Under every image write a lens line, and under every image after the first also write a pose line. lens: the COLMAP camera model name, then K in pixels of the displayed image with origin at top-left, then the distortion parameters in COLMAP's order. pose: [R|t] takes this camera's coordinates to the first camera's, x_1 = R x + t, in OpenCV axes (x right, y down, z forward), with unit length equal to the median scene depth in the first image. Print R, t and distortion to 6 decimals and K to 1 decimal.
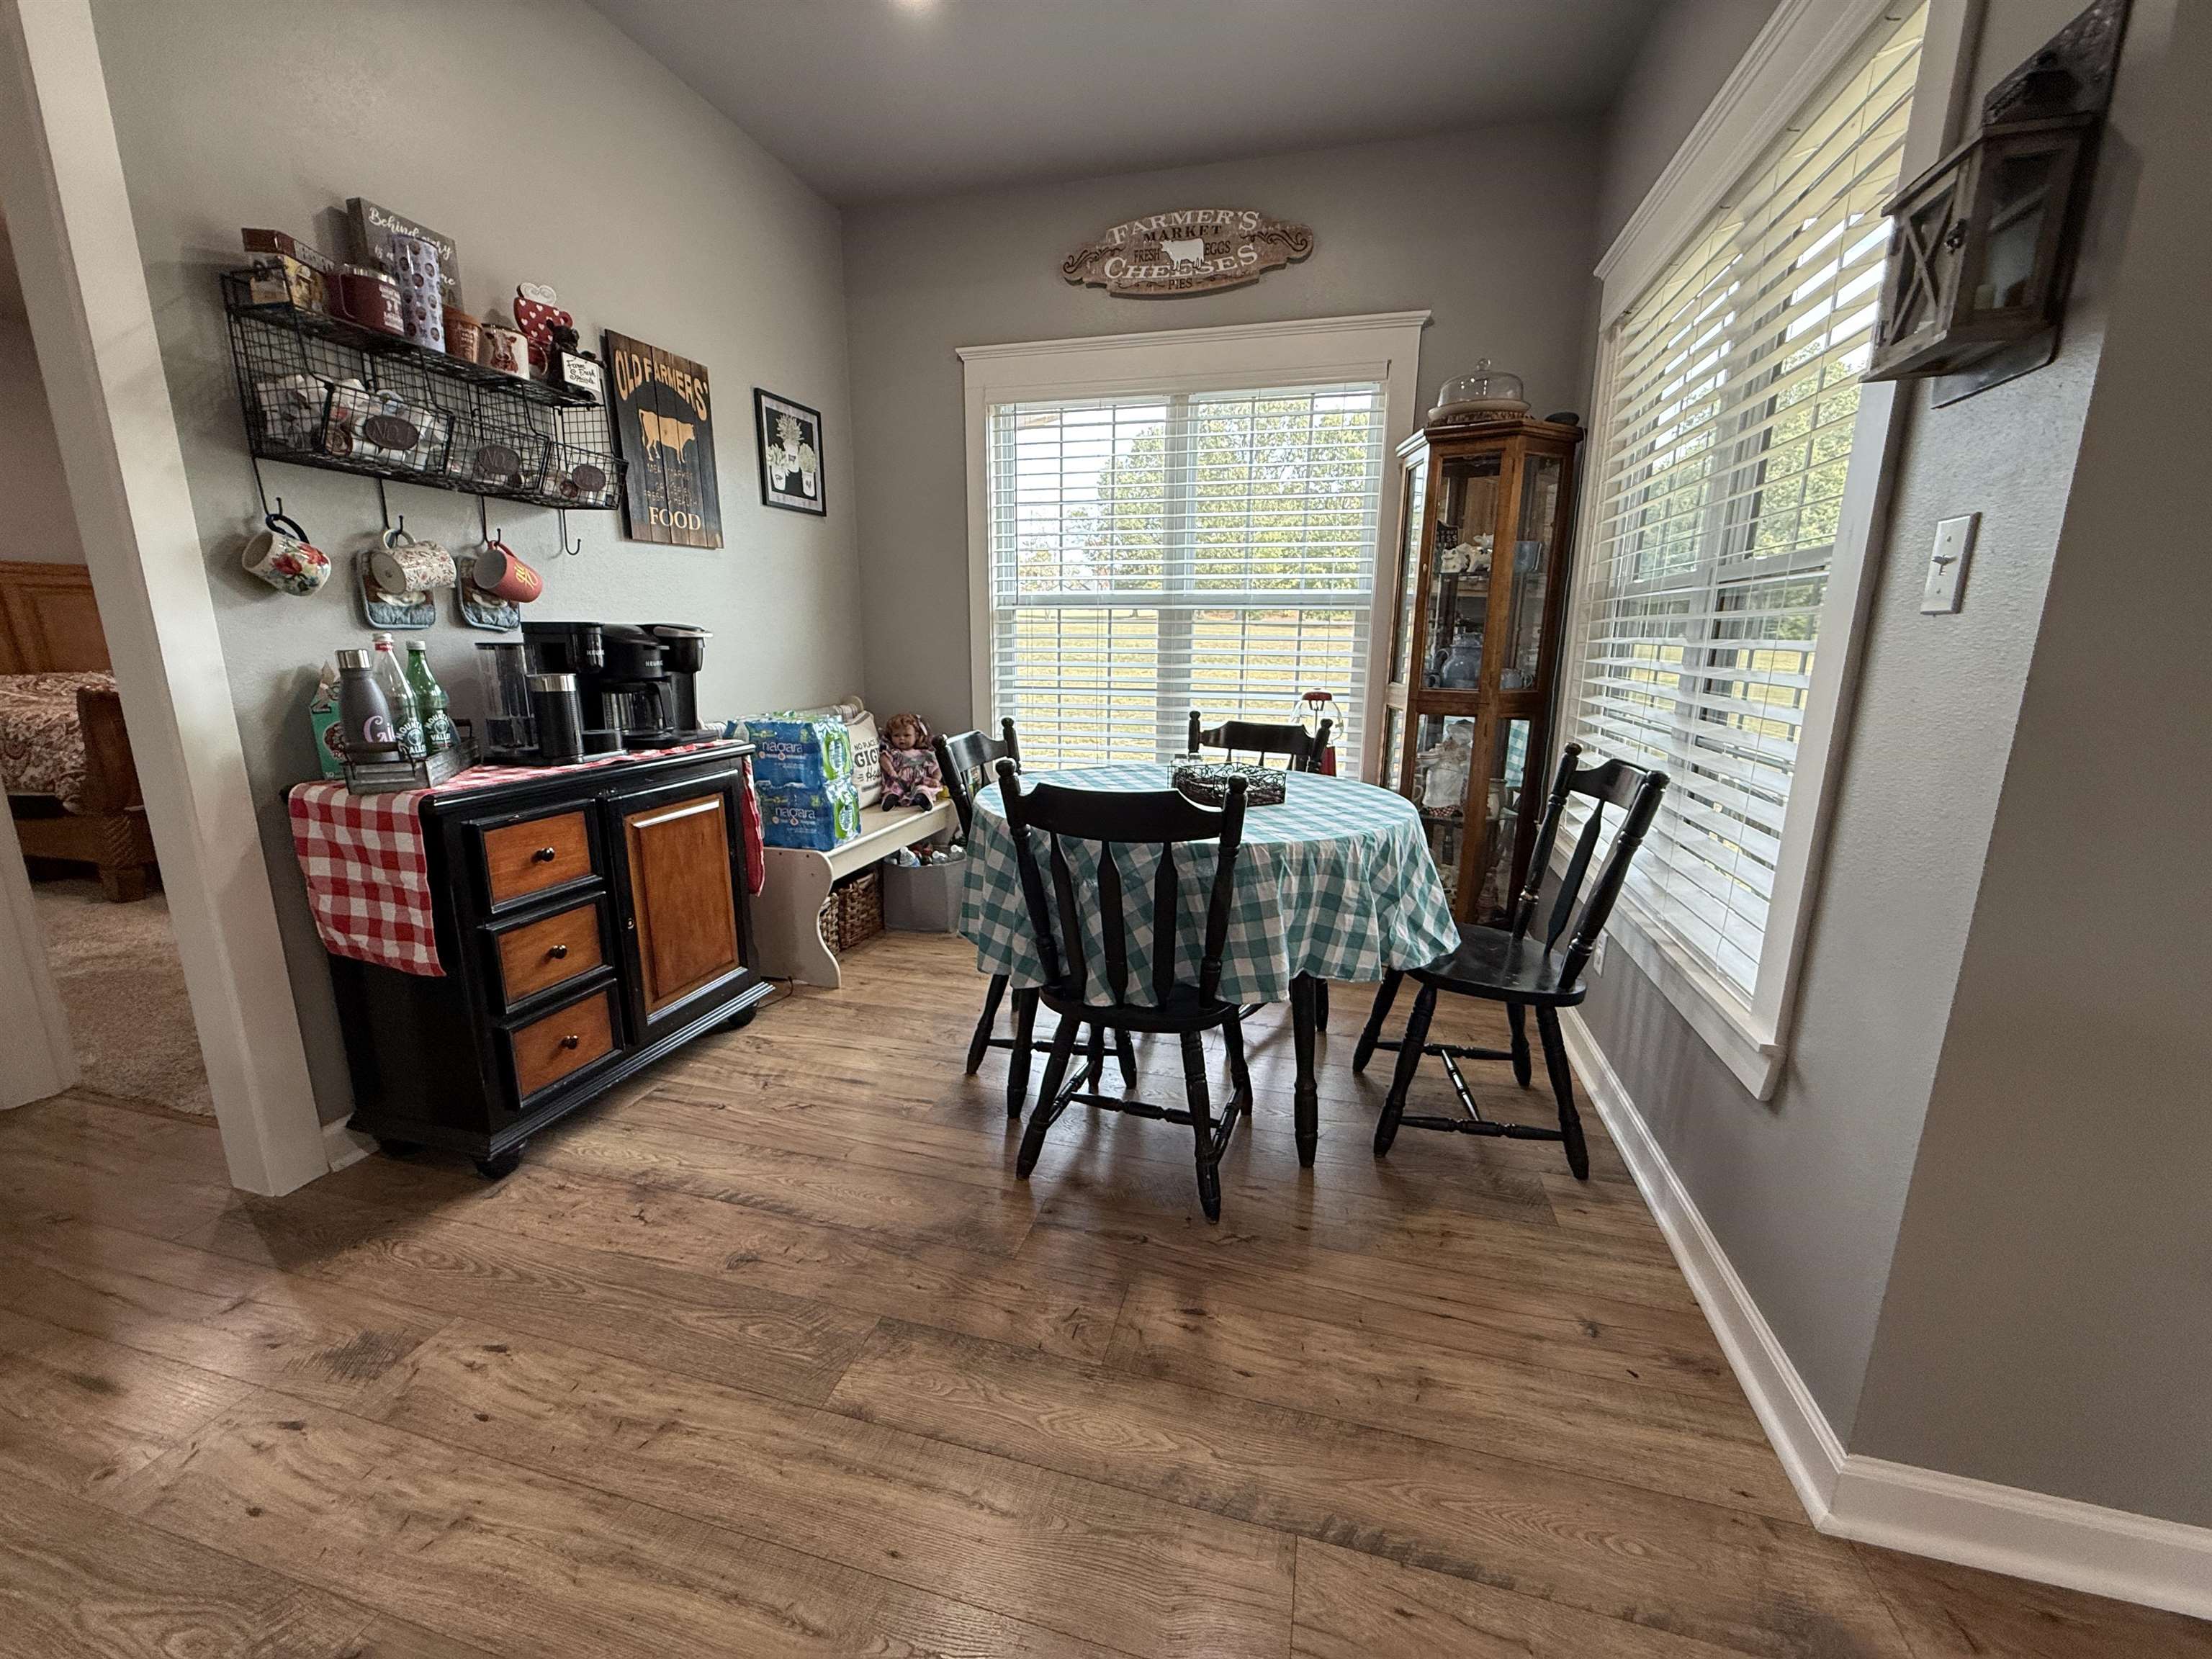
lens RADIAL K [[883.0, 0, 1110.4], [0, 883.0, 835.1], [0, 0, 1]] dist [0.001504, -0.001185]
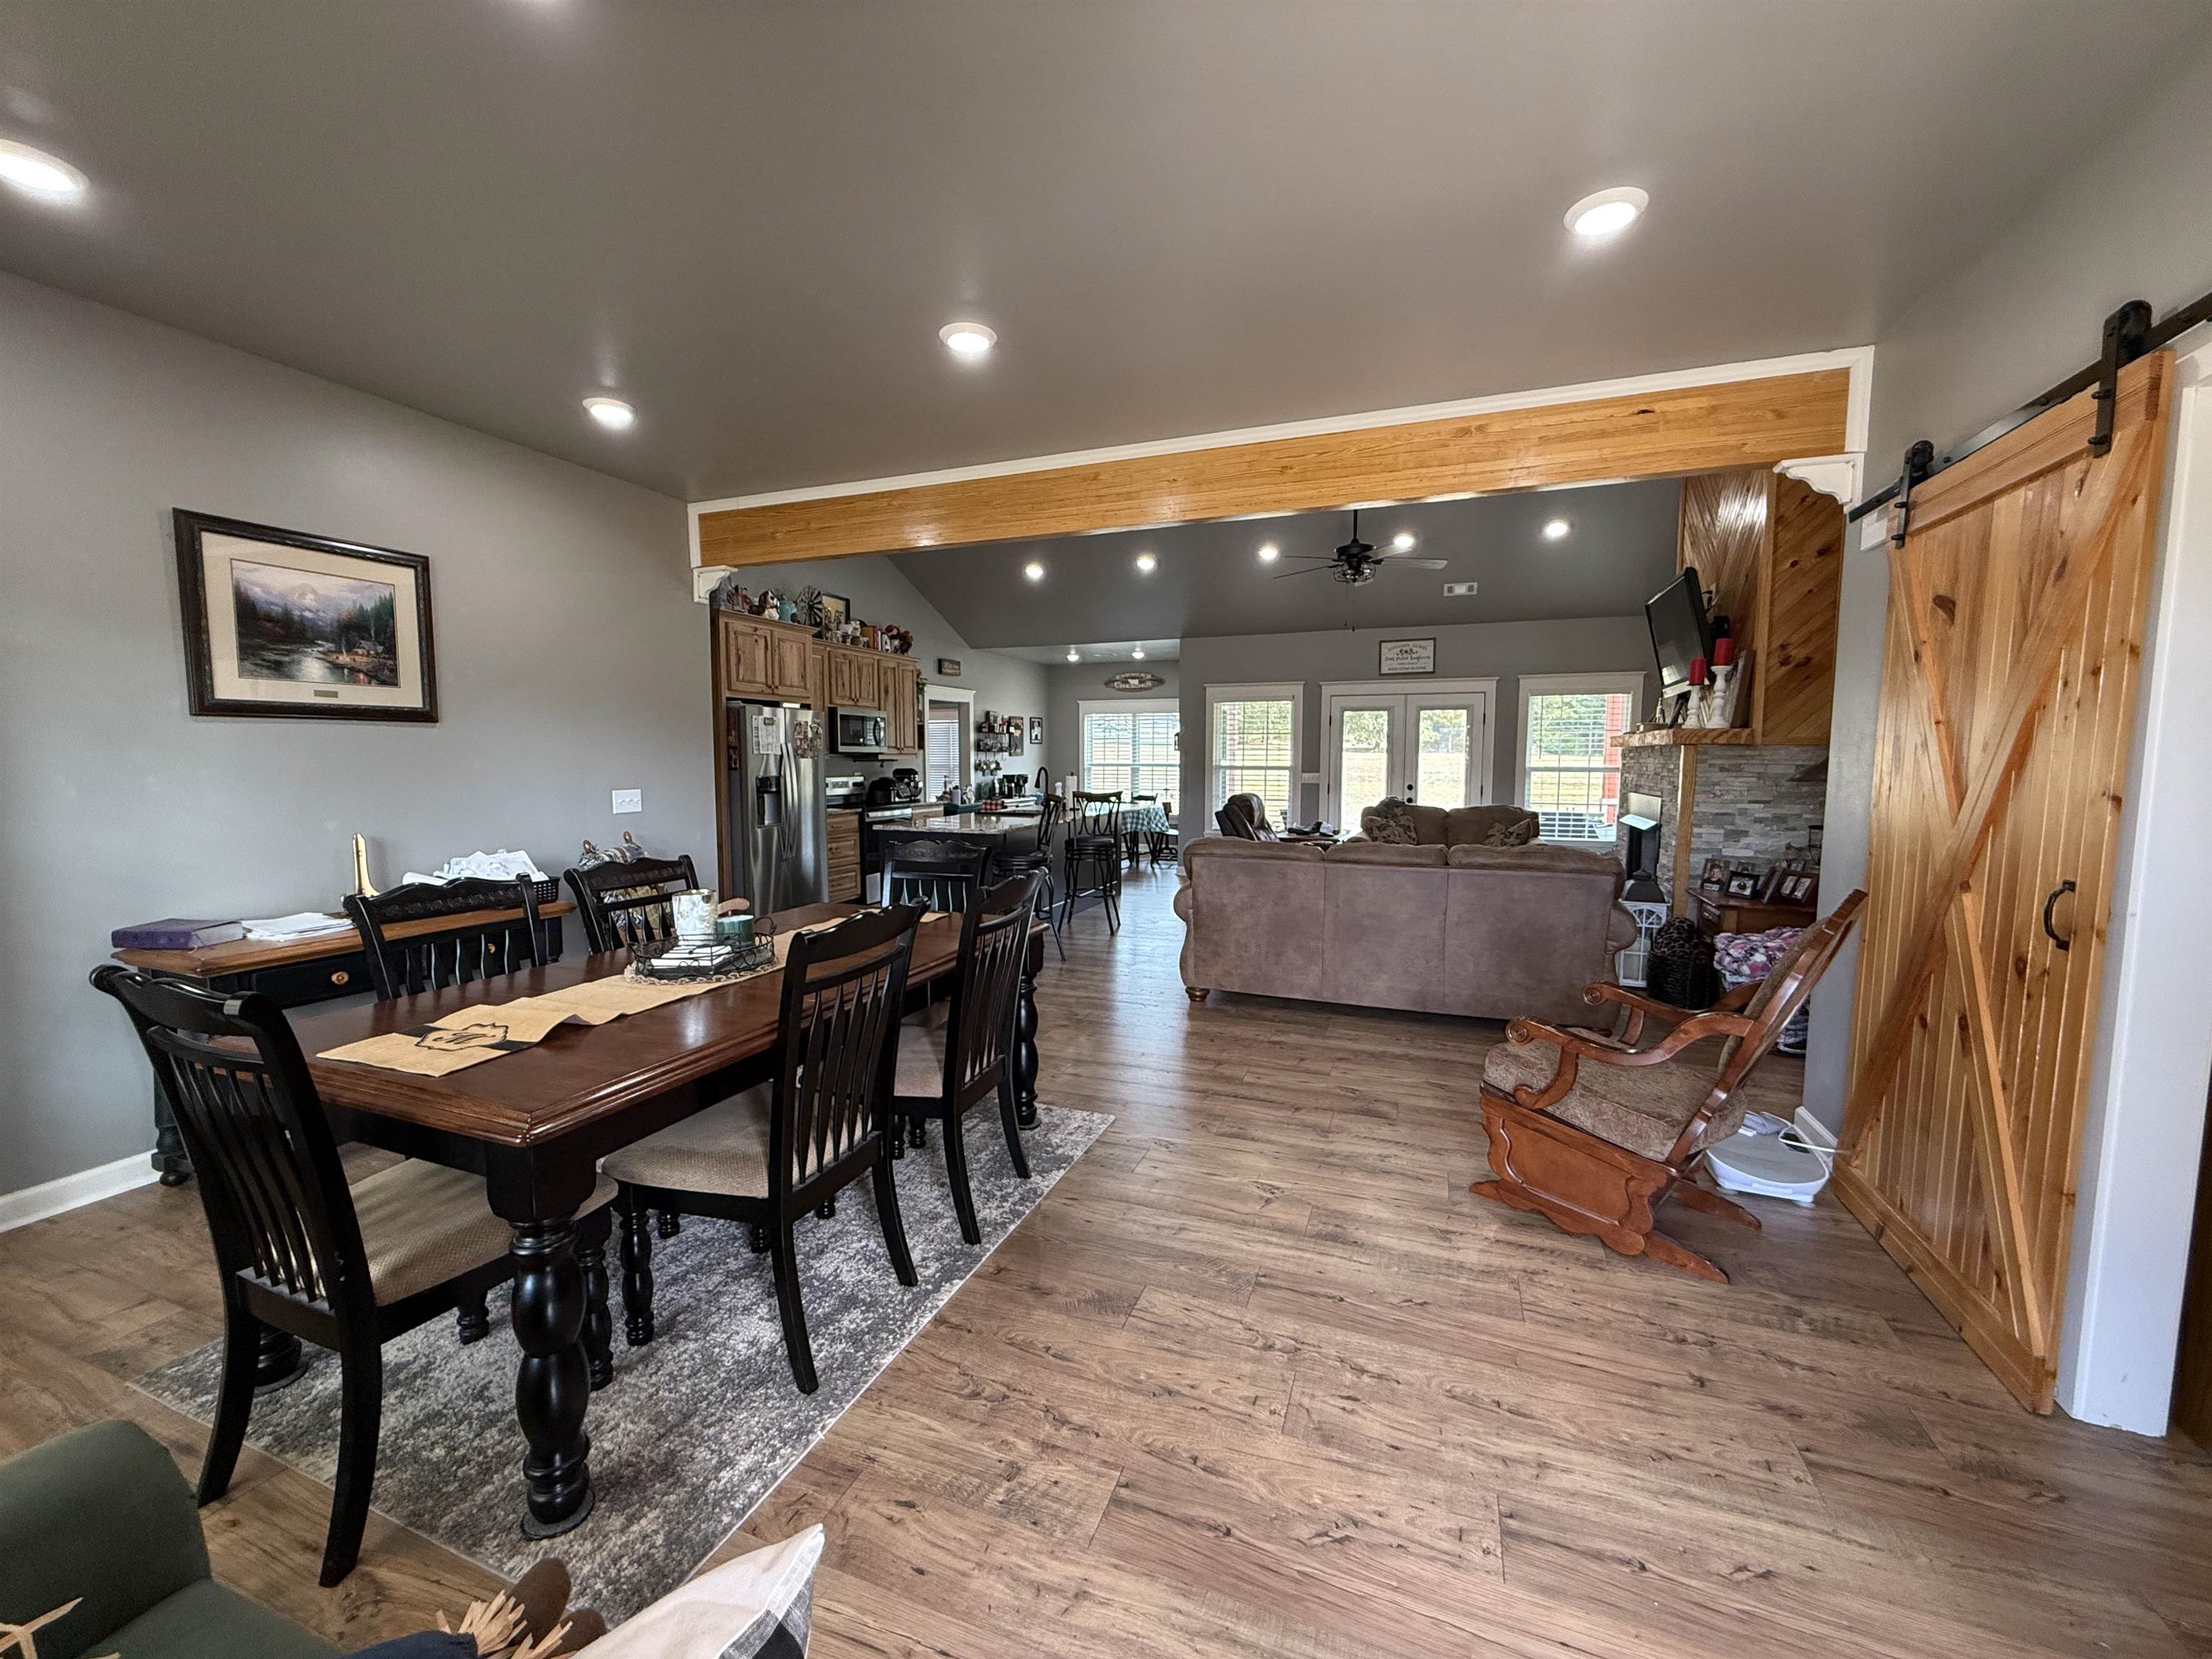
lens RADIAL K [[883.0, 0, 1110.0], [0, 883.0, 838.1], [0, 0, 1]] dist [0.001504, -0.001185]
pose [[0.993533, -0.012631, -0.112835, 0.578296], [-0.003123, 0.990376, -0.138367, 0.850649], [0.113497, 0.137824, 0.983932, -3.999194]]
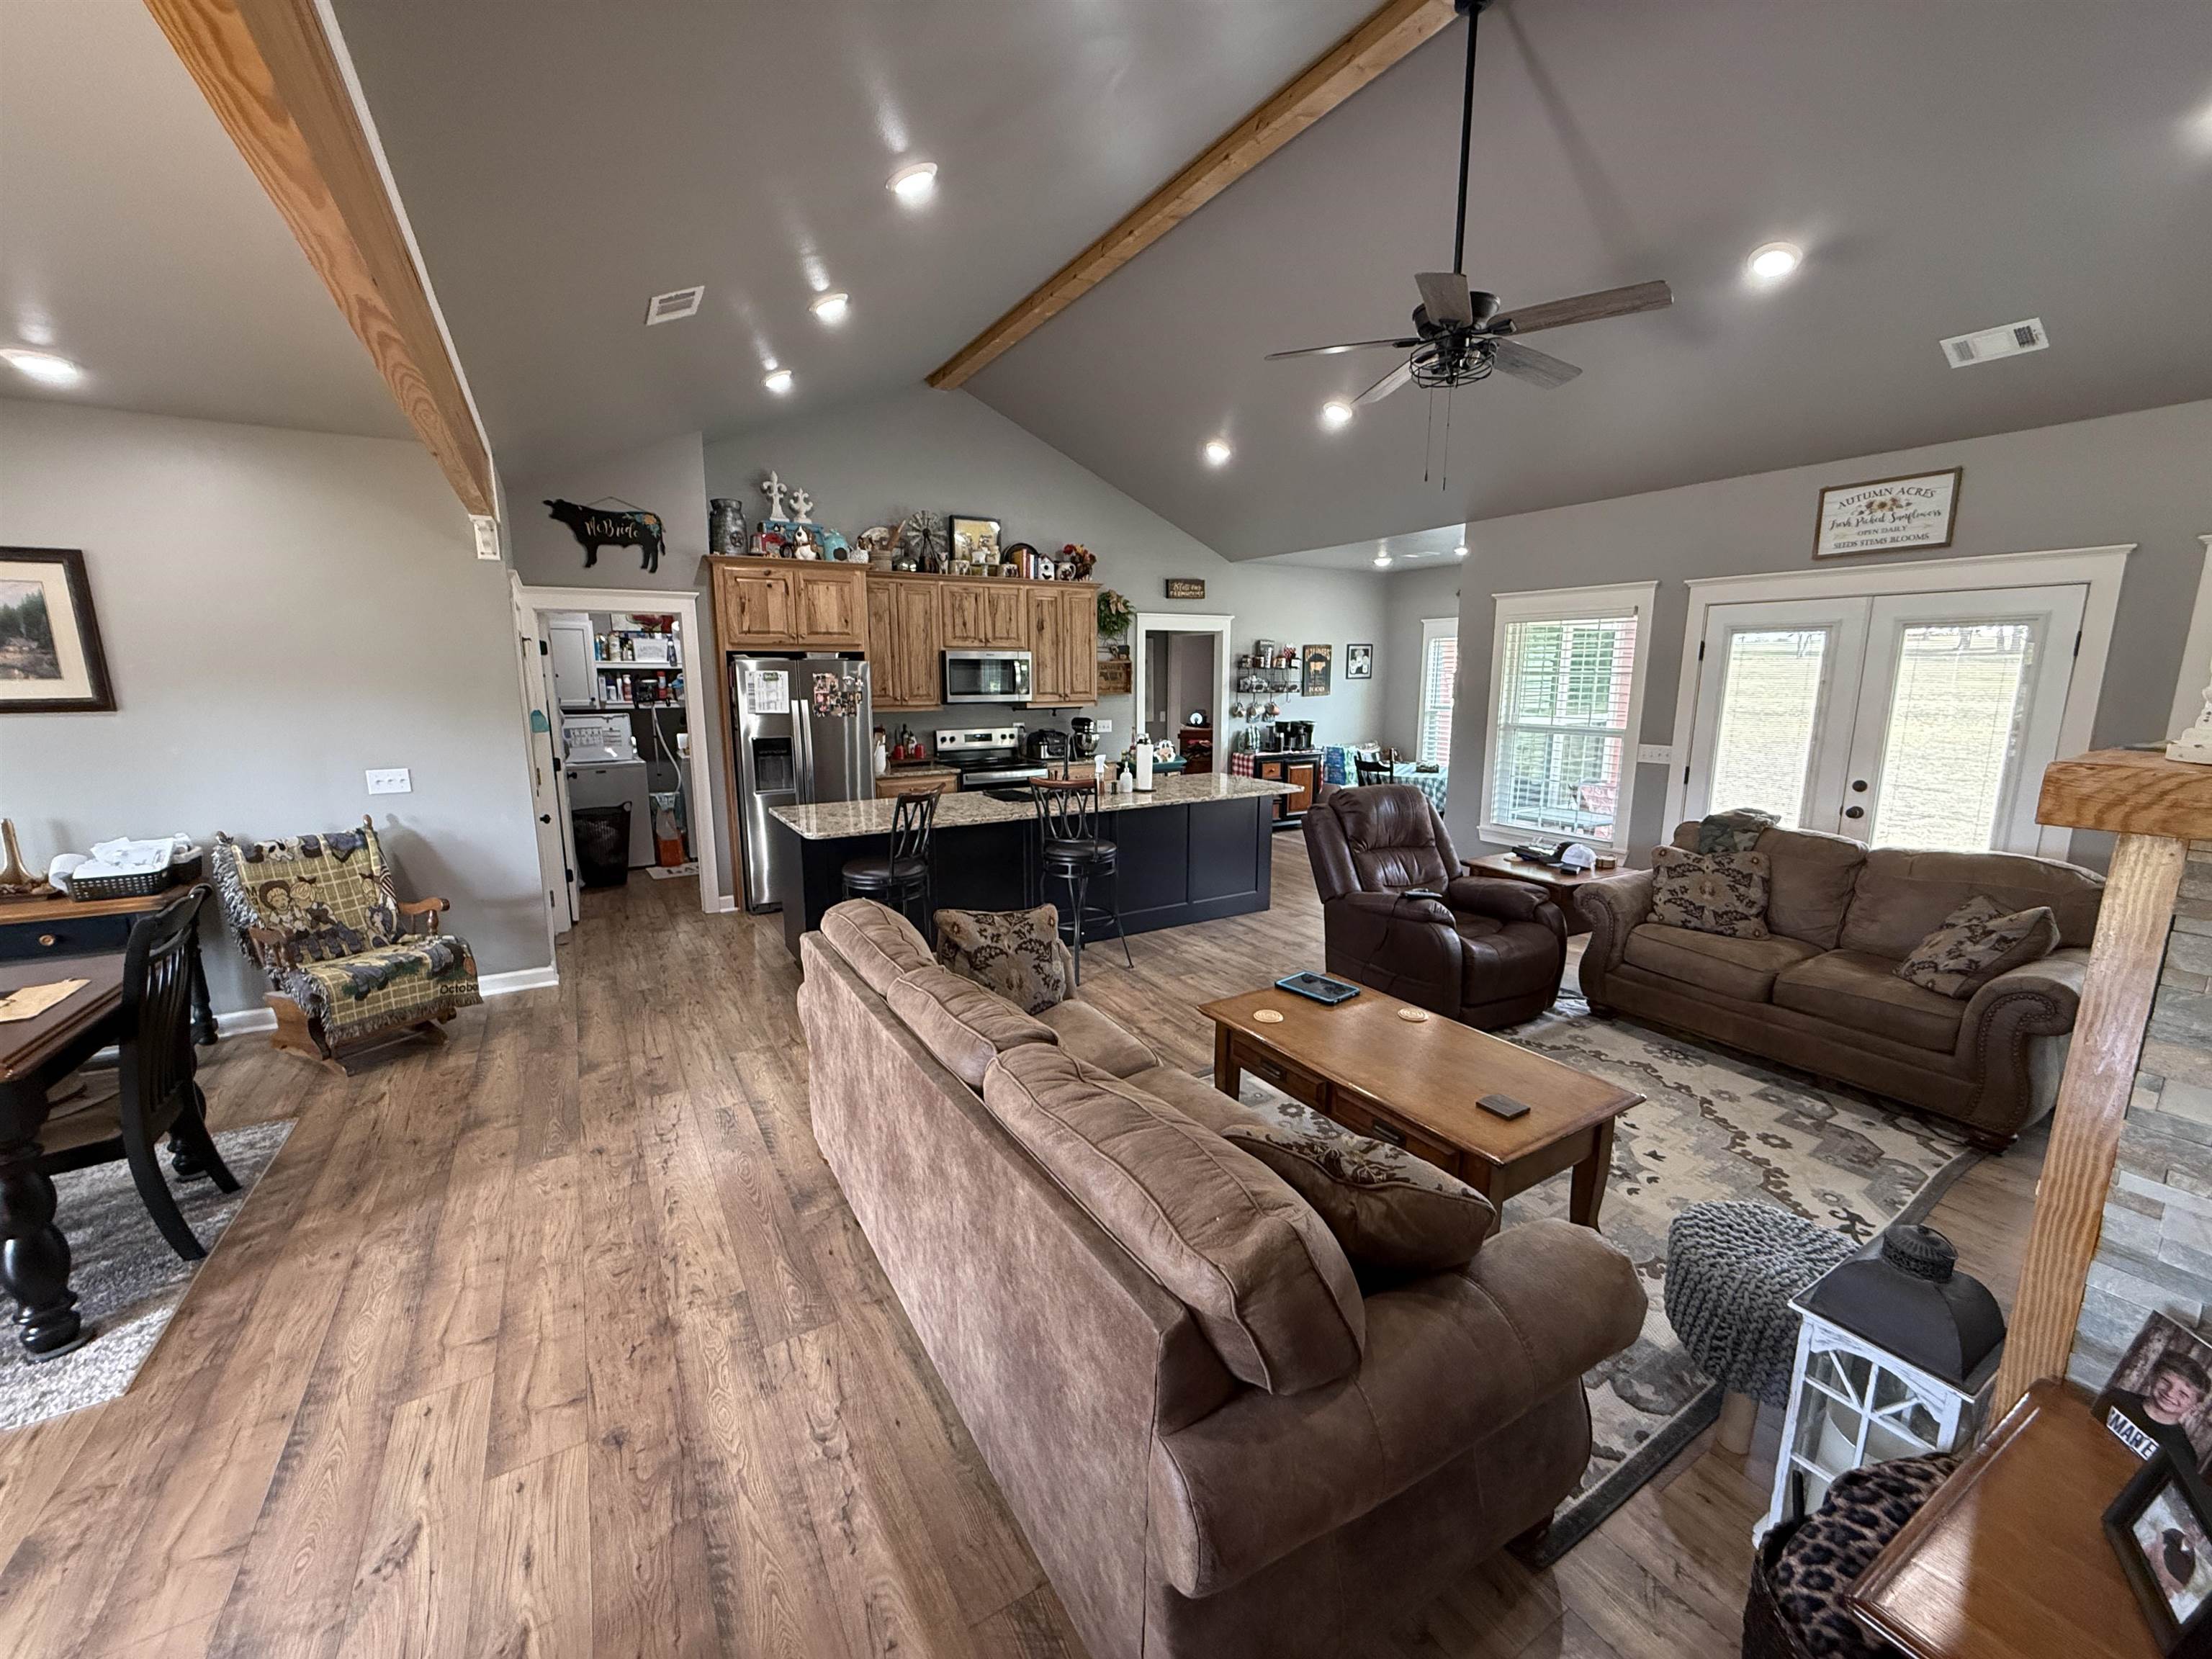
lens RADIAL K [[883.0, 0, 1087.9], [0, 883.0, 839.6], [0, 0, 1]] dist [0.001504, -0.001185]
pose [[0.709947, 0.106178, -0.696205, 1.661334], [-0.140434, 0.990059, 0.007788, 0.408531], [0.690111, 0.092242, 0.717801, -2.541731]]
